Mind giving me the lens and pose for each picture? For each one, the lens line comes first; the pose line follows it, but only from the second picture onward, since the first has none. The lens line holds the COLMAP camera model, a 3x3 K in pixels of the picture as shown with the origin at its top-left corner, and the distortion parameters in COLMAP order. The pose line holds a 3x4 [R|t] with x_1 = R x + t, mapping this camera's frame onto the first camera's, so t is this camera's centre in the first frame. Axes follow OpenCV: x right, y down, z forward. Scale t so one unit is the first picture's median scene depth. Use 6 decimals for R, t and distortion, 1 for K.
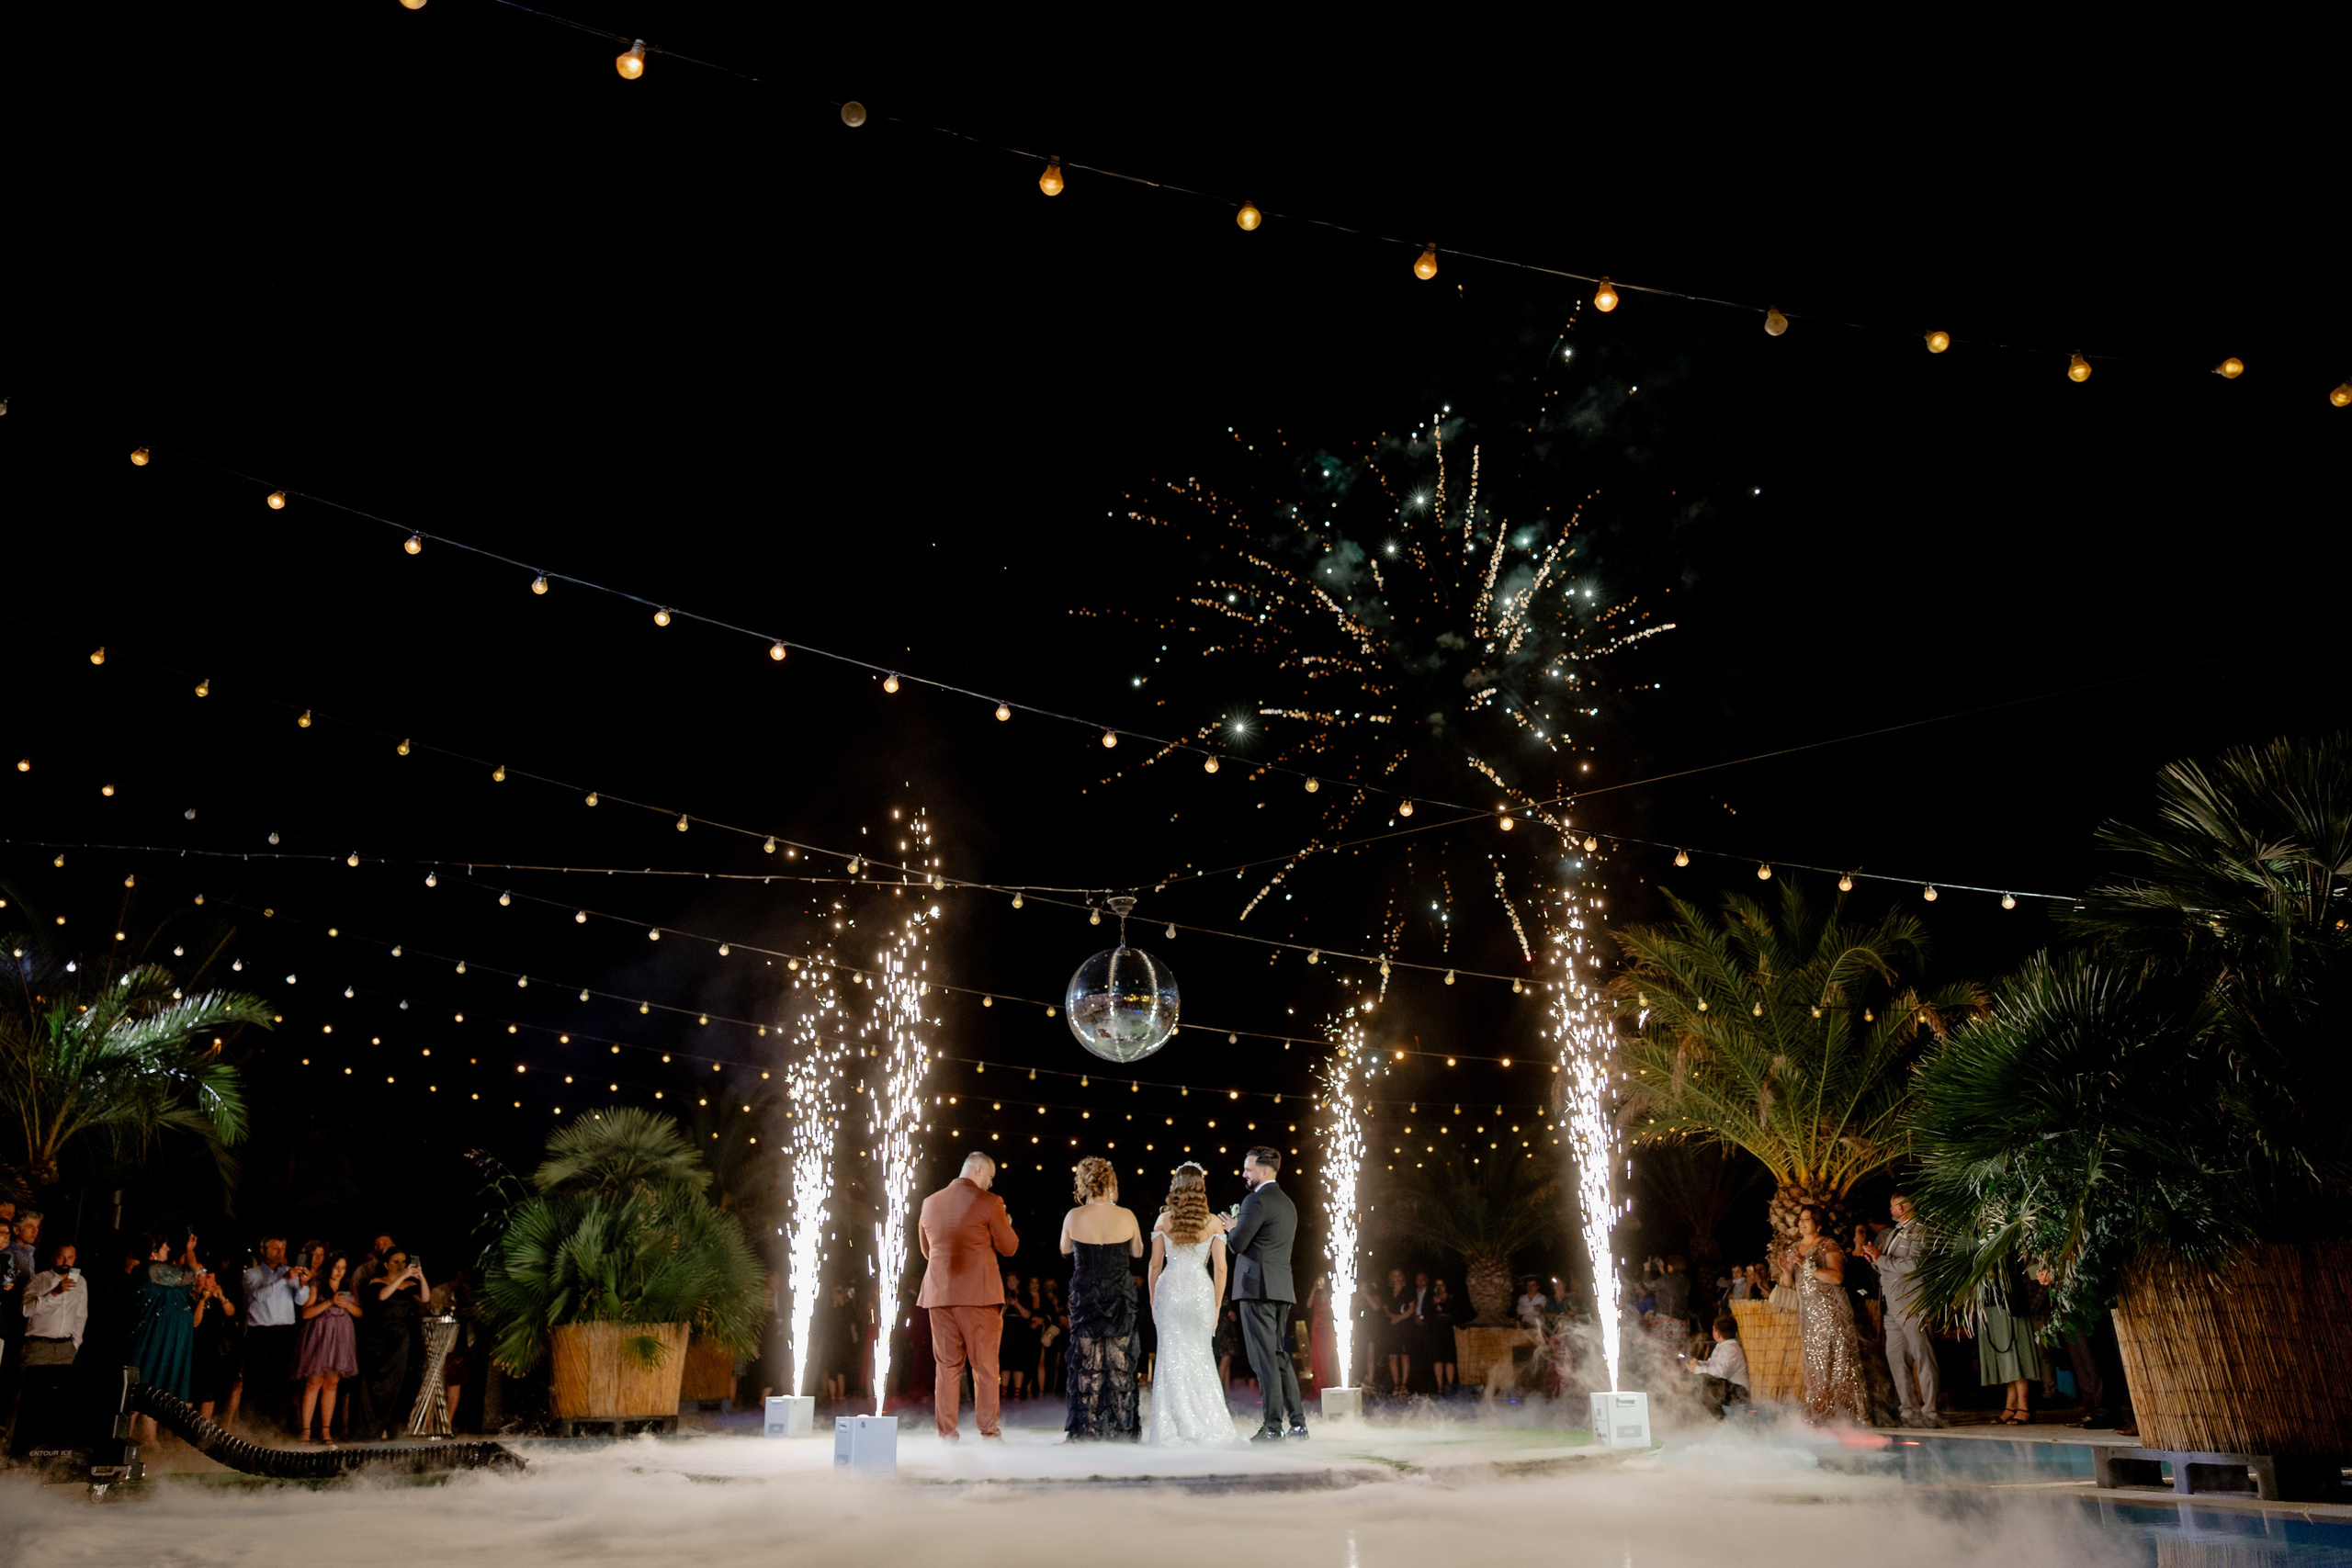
lens RADIAL K [[1865.2, 0, 1186.8], [0, 1865.2, 775.5], [0, 0, 1]] dist [0.006495, 0.000706]
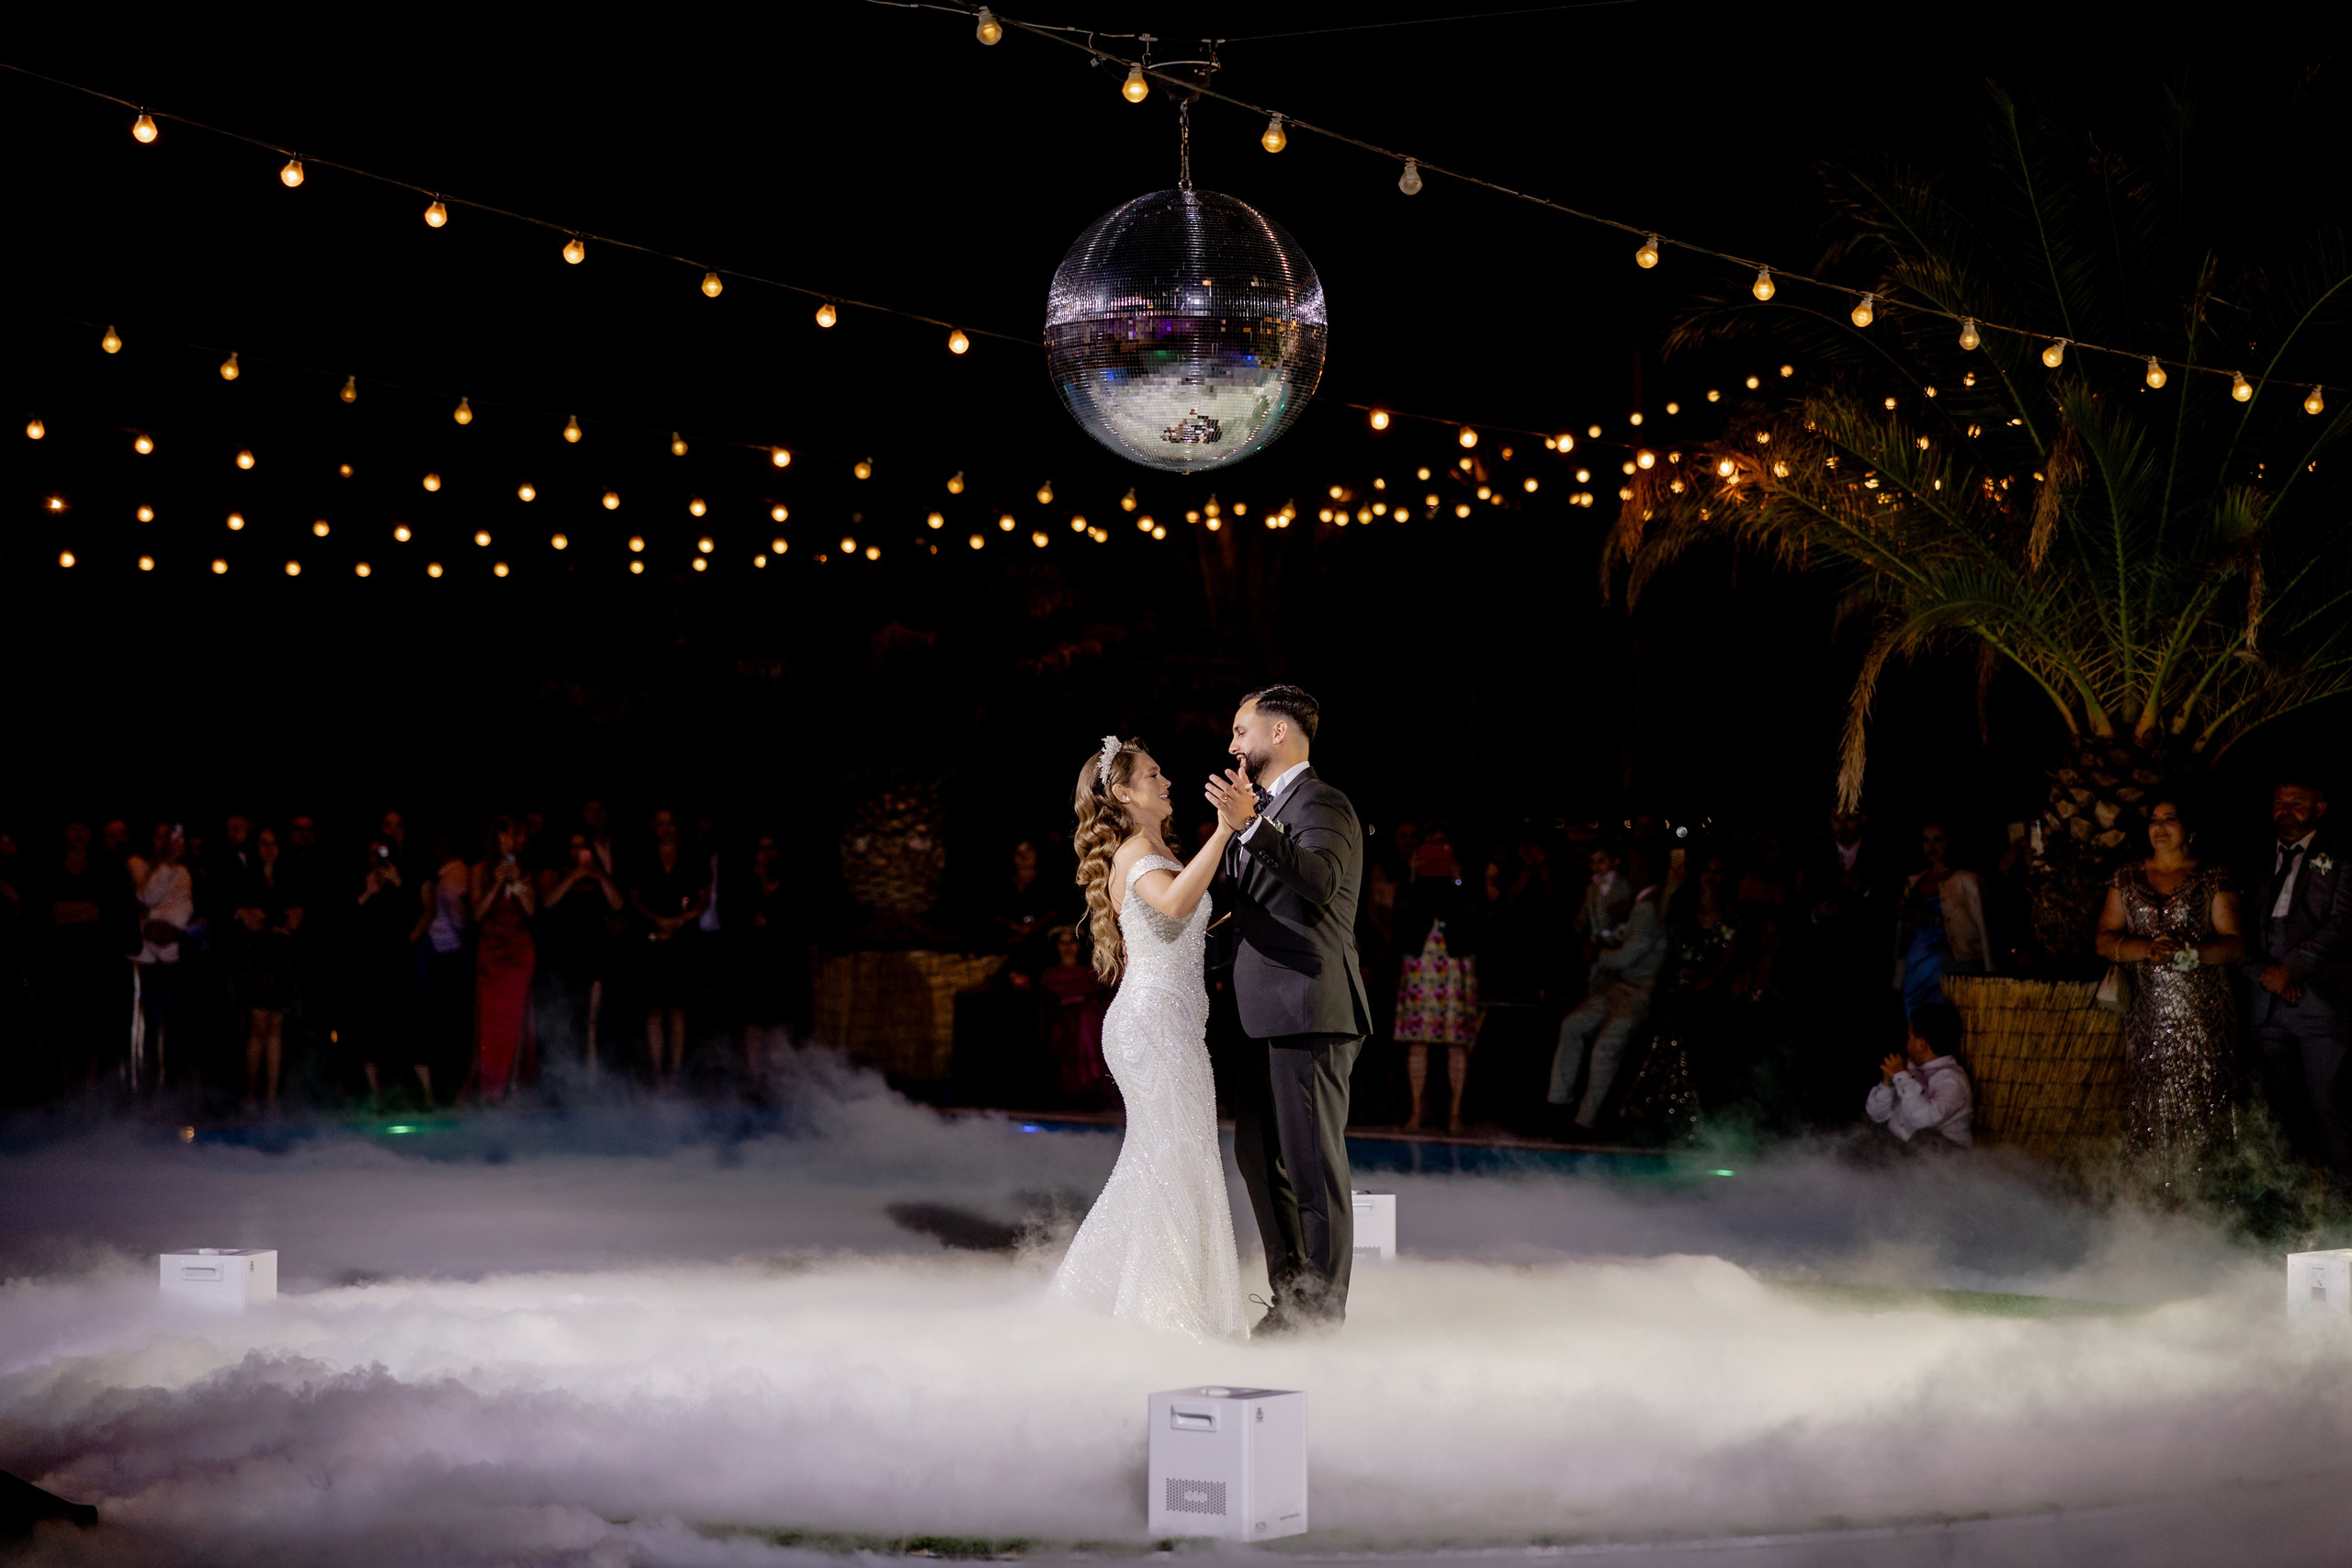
lens RADIAL K [[4639.4, 0, 1226.2], [0, 4639.4, 783.0], [0, 0, 1]] dist [-0.021059, 0.241497]
pose [[0.913403, 0.020636, 0.406533, -0.359354], [-0.131803, 0.959904, 0.247411, -0.027161], [-0.385127, -0.279568, 0.879499, 0.074622]]
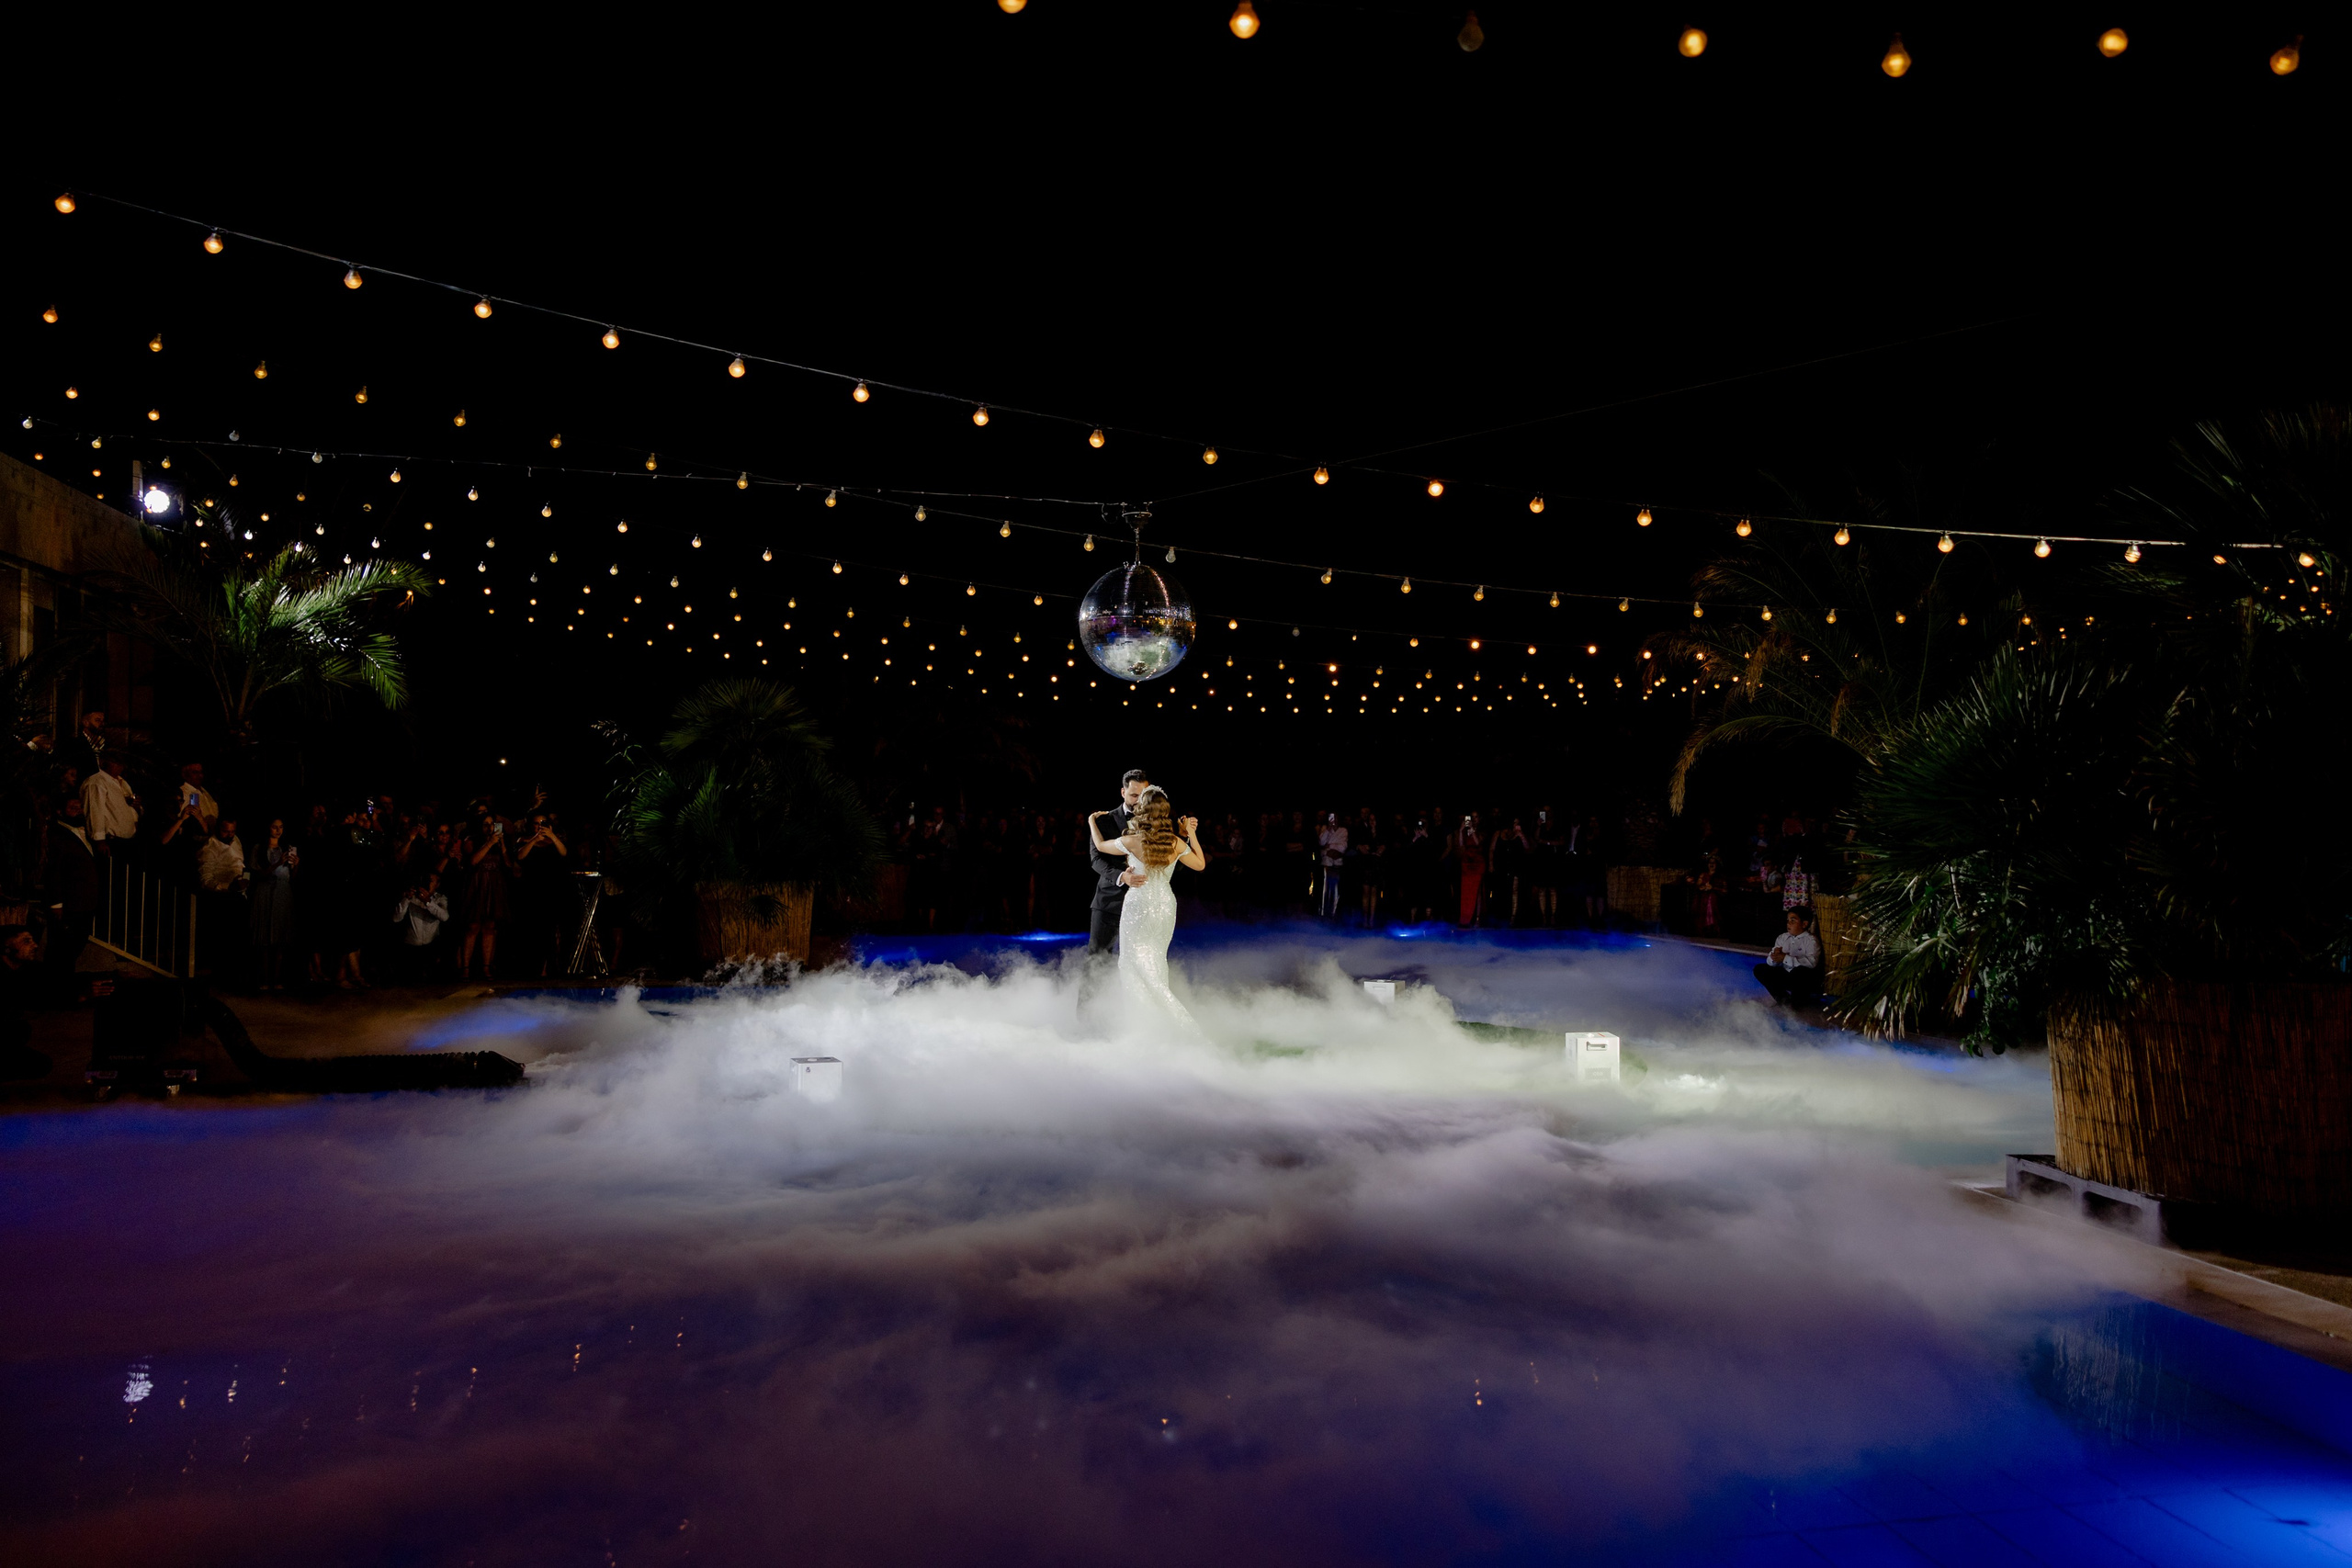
lens RADIAL K [[1860.4, 0, 1179.0], [0, 1860.4, 777.3], [0, 0, 1]] dist [0.006496, 0.002514]
pose [[0.989218, 0.013746, -0.145802, 0.109401], [0.027030, 0.961343, 0.274024, -0.055294], [0.143933, -0.275011, 0.950606, 0.044868]]
